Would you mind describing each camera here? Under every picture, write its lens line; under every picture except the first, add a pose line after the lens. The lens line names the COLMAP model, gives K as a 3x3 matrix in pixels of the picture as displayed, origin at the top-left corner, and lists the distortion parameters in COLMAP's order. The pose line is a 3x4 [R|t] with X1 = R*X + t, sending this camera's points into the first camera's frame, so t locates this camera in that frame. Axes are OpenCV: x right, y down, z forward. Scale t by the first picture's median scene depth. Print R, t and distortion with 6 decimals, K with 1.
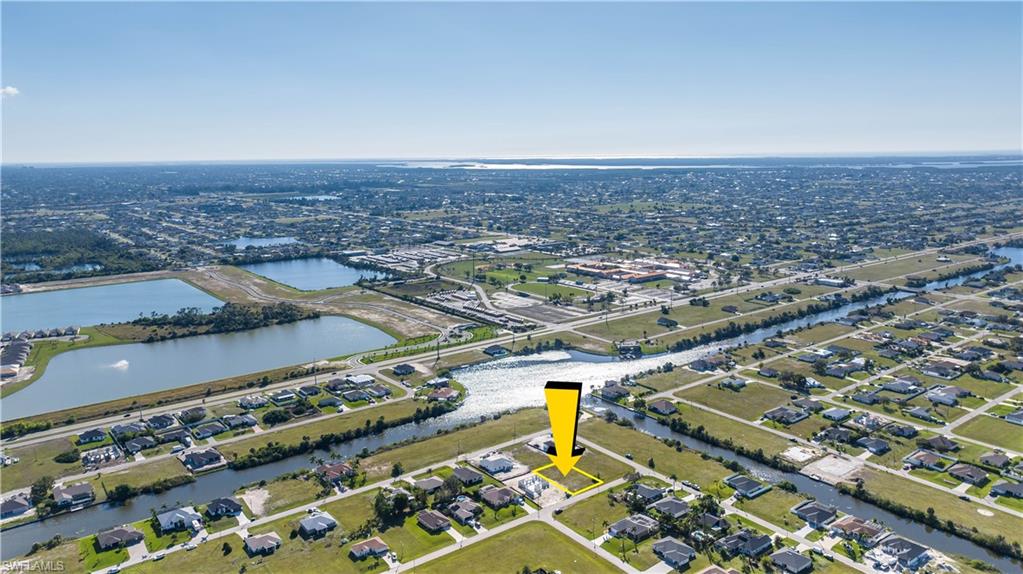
lens RADIAL K [[733.5, 0, 511.5], [0, 733.5, 287.0], [0, 0, 1]] dist [-0.001732, 0.003010]
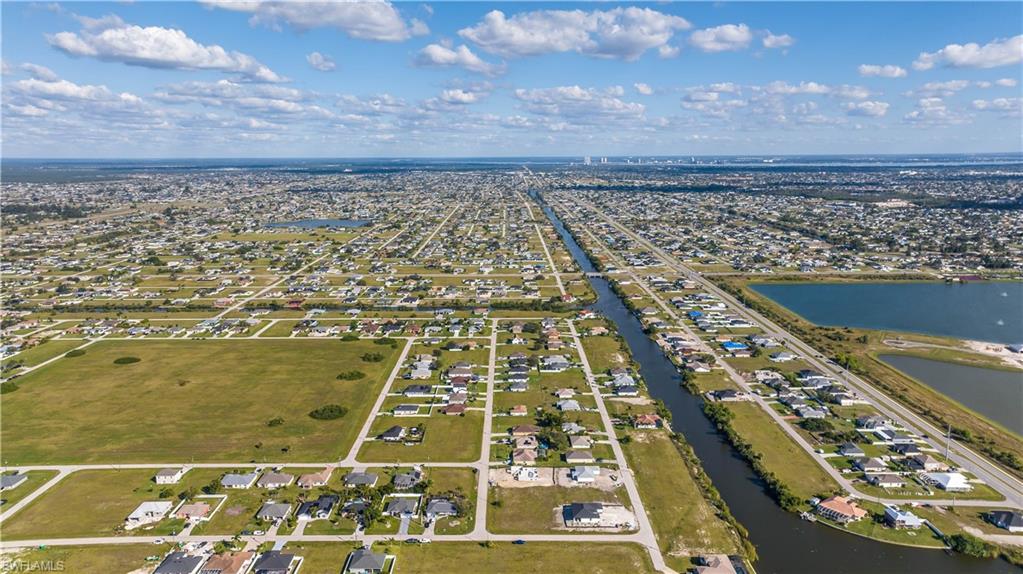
lens RADIAL K [[713.6, 0, 511.5], [0, 713.6, 287.0], [0, 0, 1]] dist [0.003913, 0.059370]
pose [[-0.606458, 0.163942, -0.778030, 0.710353], [-0.131757, 0.944264, 0.301672, -0.256385], [0.784123, 0.285463, -0.551056, 1.321692]]
